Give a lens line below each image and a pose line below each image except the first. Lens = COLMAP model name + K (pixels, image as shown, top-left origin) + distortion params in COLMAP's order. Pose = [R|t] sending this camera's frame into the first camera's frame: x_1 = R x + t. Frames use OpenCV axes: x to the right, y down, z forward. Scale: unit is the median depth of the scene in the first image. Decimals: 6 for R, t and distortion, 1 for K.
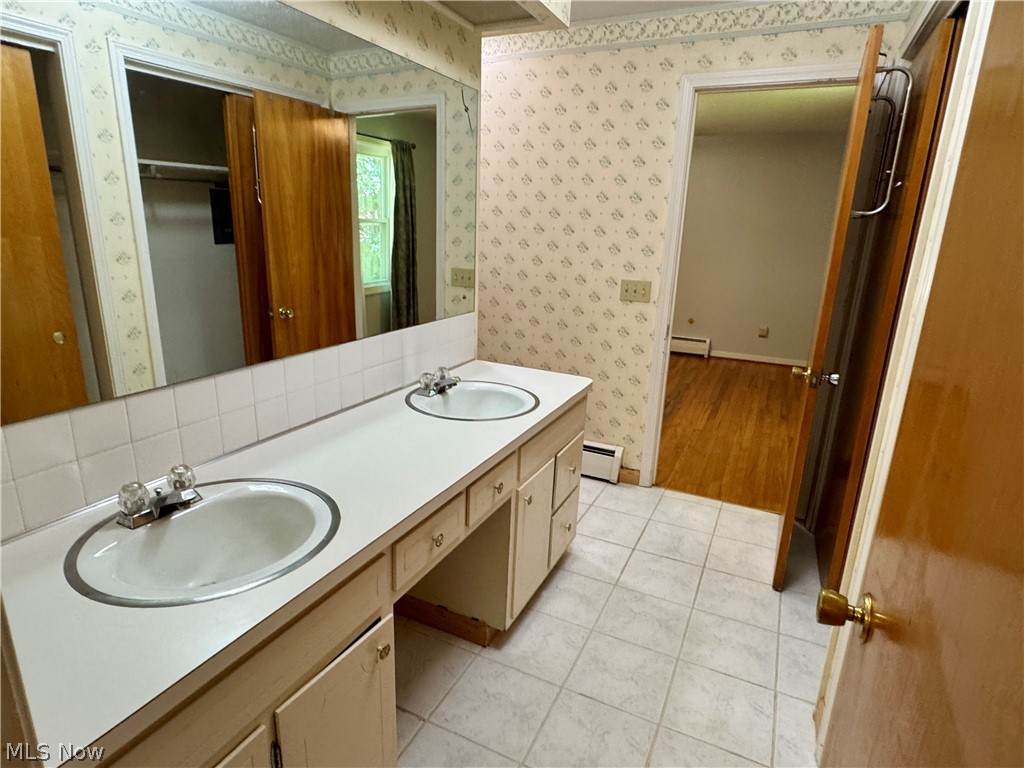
lens RADIAL K [[577.5, 0, 502.3], [0, 577.5, 386.8], [0, 0, 1]] dist [0.000033, 0.000261]
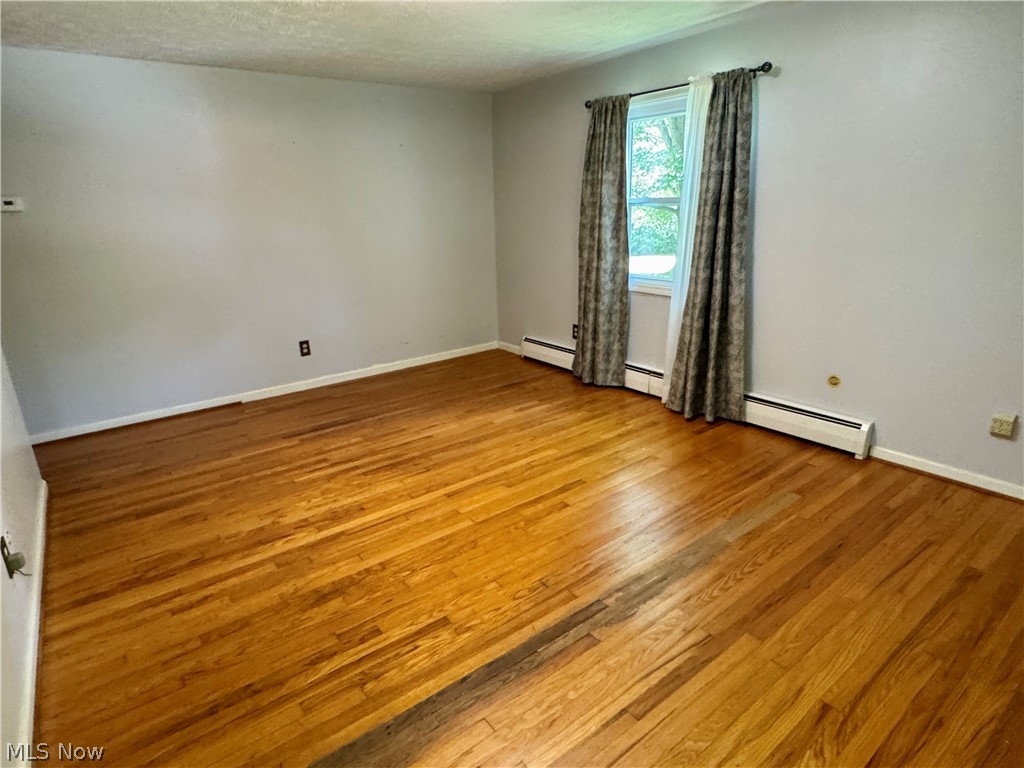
lens RADIAL K [[577.5, 0, 502.3], [0, 577.5, 386.8], [0, 0, 1]] dist [0.000033, 0.000261]
pose [[0.893103, 0.091301, -0.440490, 0.885655], [-0.076040, 0.995737, 0.052215, -0.343266], [0.443379, -0.013139, 0.896238, 1.303497]]
